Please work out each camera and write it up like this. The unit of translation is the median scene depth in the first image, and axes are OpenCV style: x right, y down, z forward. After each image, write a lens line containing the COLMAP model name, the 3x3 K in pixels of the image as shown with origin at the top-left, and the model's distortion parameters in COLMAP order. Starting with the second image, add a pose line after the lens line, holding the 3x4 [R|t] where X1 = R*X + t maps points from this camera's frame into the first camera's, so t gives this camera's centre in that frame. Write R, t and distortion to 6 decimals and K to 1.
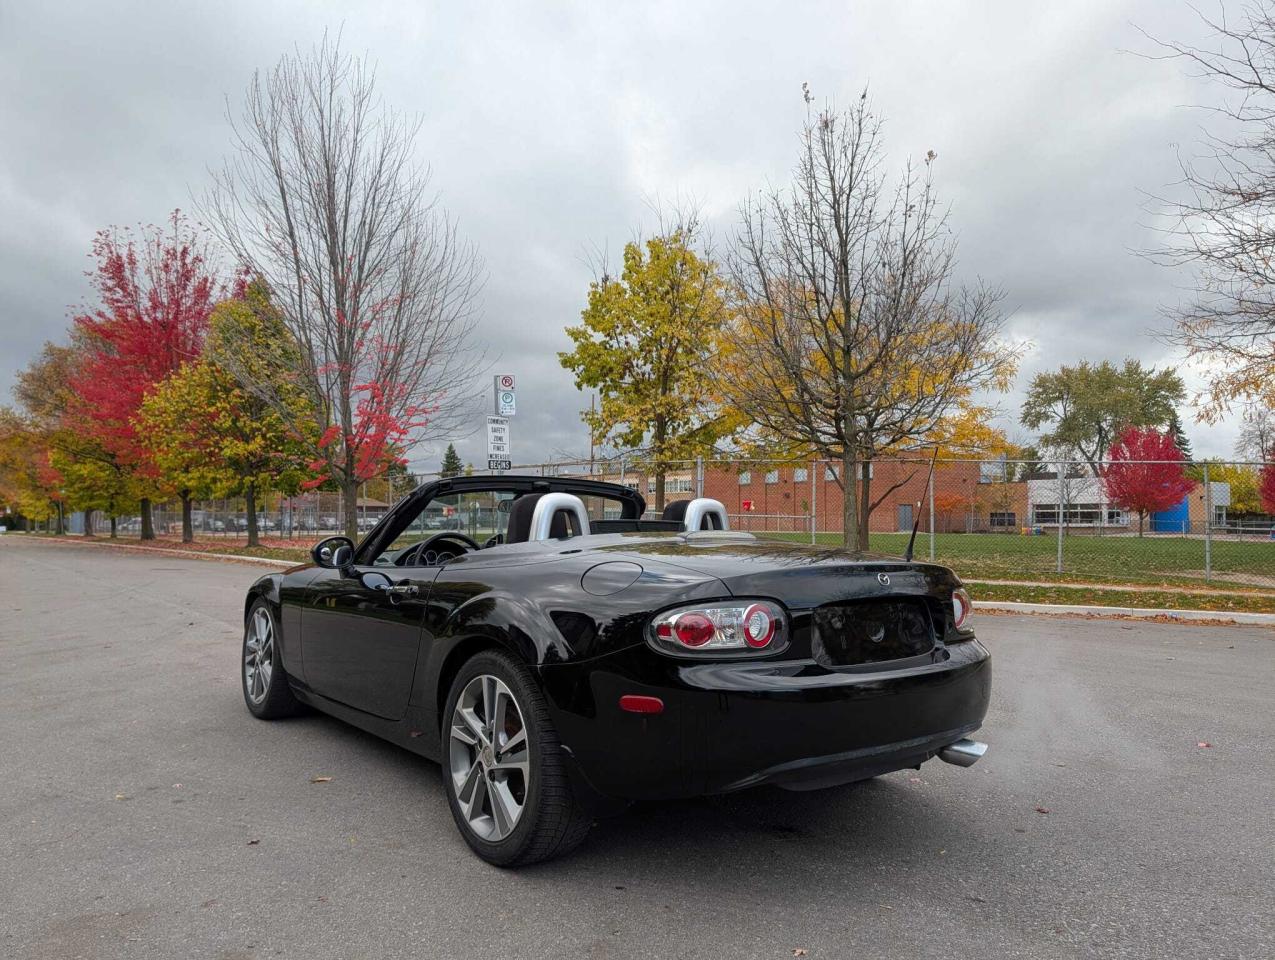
lens RADIAL K [[951.9, 0, 626.6], [0, 951.9, 483.1], [0, 0, 1]] dist [0.044957, -0.064149]
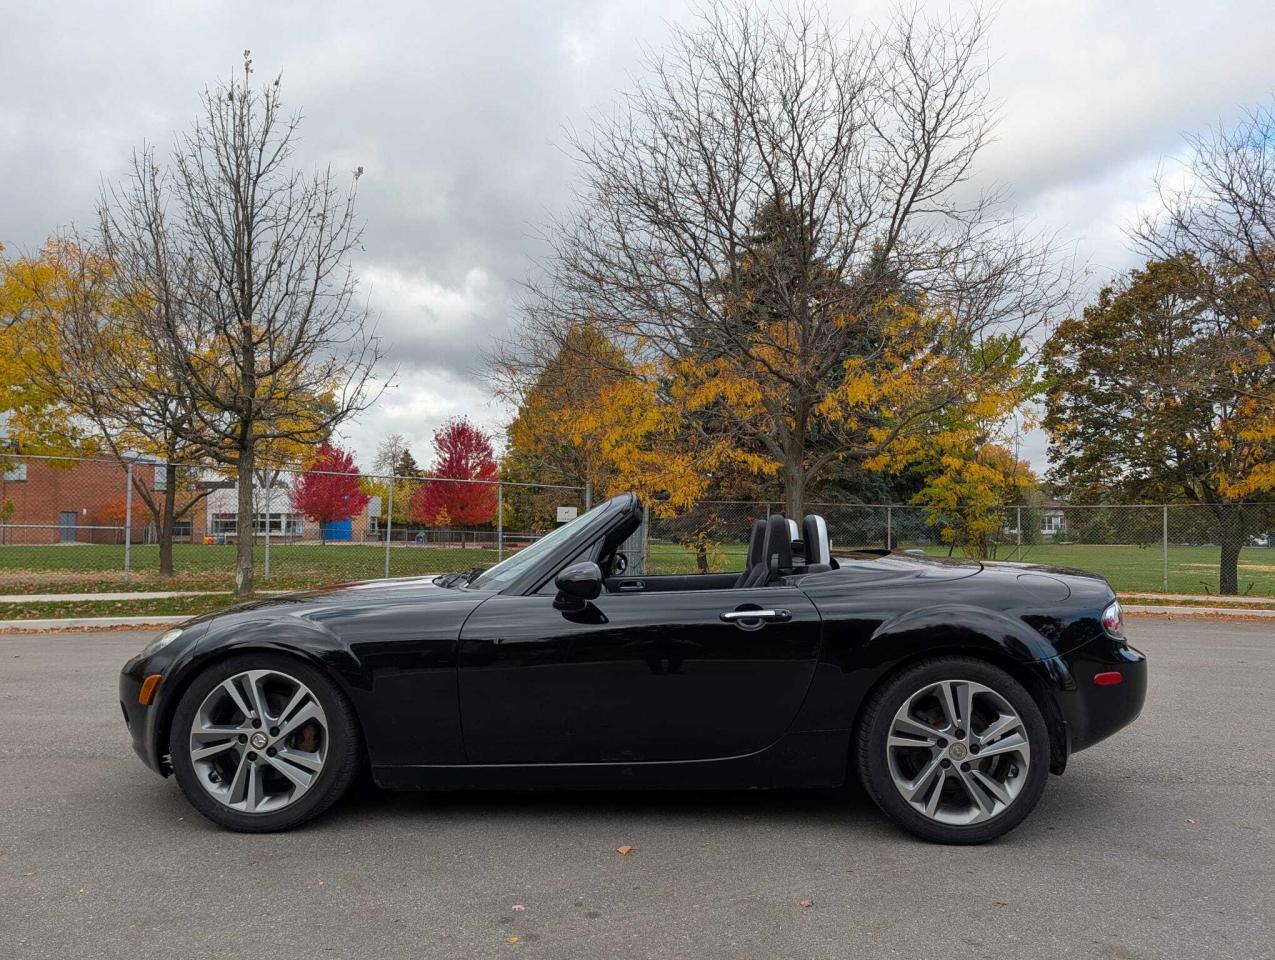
lens RADIAL K [[968.8, 0, 637.5], [0, 968.8, 480.0], [0, 0, 1]] dist [0.003253, -0.000322]
pose [[0.607311, 0.039678, 0.793472, -0.186189], [-0.031081, 0.999174, -0.026175, 0.001140], [-0.793856, -0.008766, 0.608043, 0.087804]]
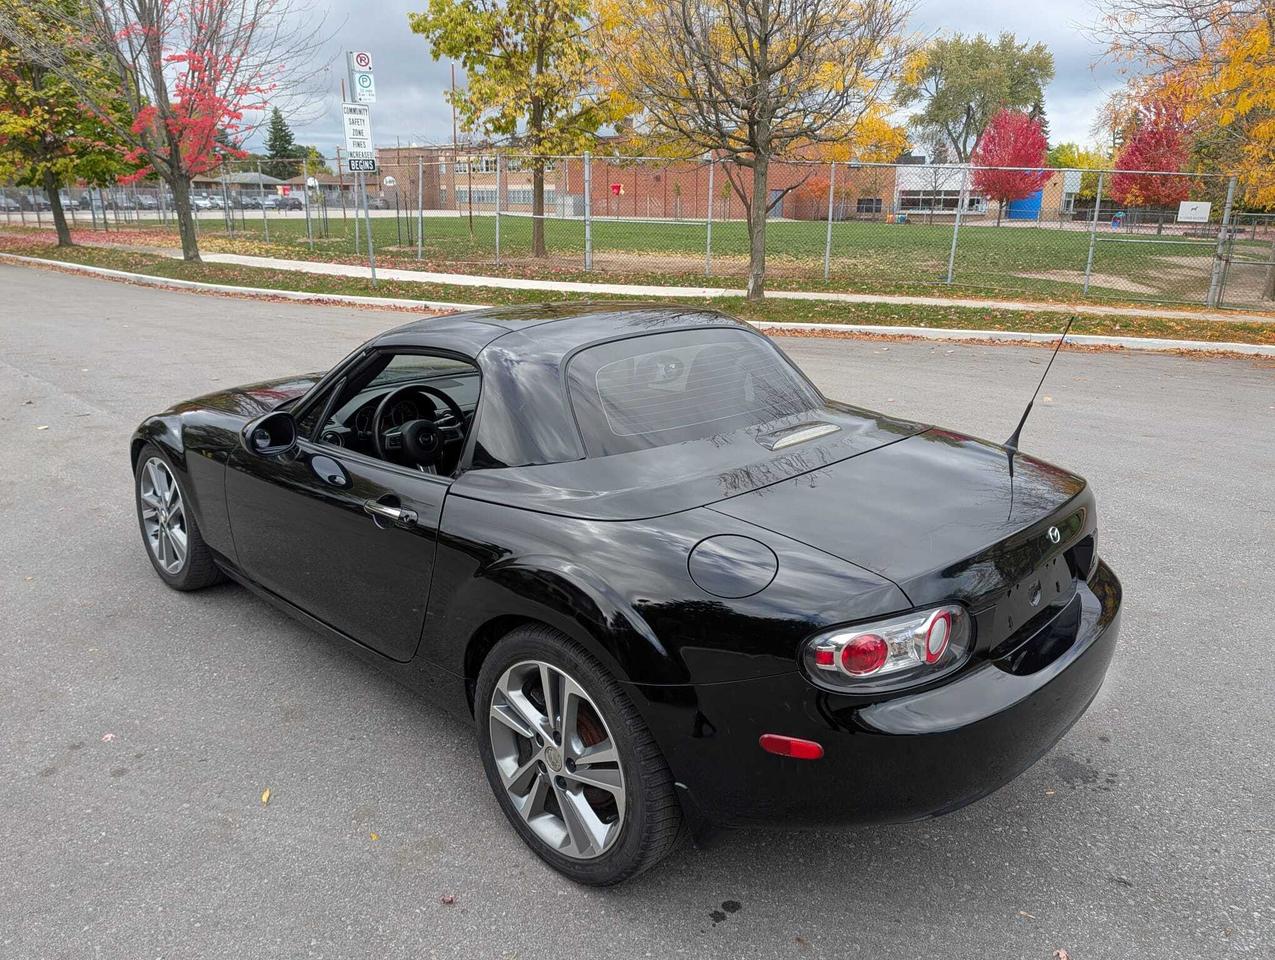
lens RADIAL K [[945.7, 0, 639.0], [0, 945.7, 478.5], [0, 0, 1]] dist [0.008688, -0.003309]
pose [[0.986060, -0.043440, 0.160622, -0.027624], [-0.012007, 0.944227, 0.329077, -0.027837], [-0.165959, -0.326418, 0.930542, 0.048108]]
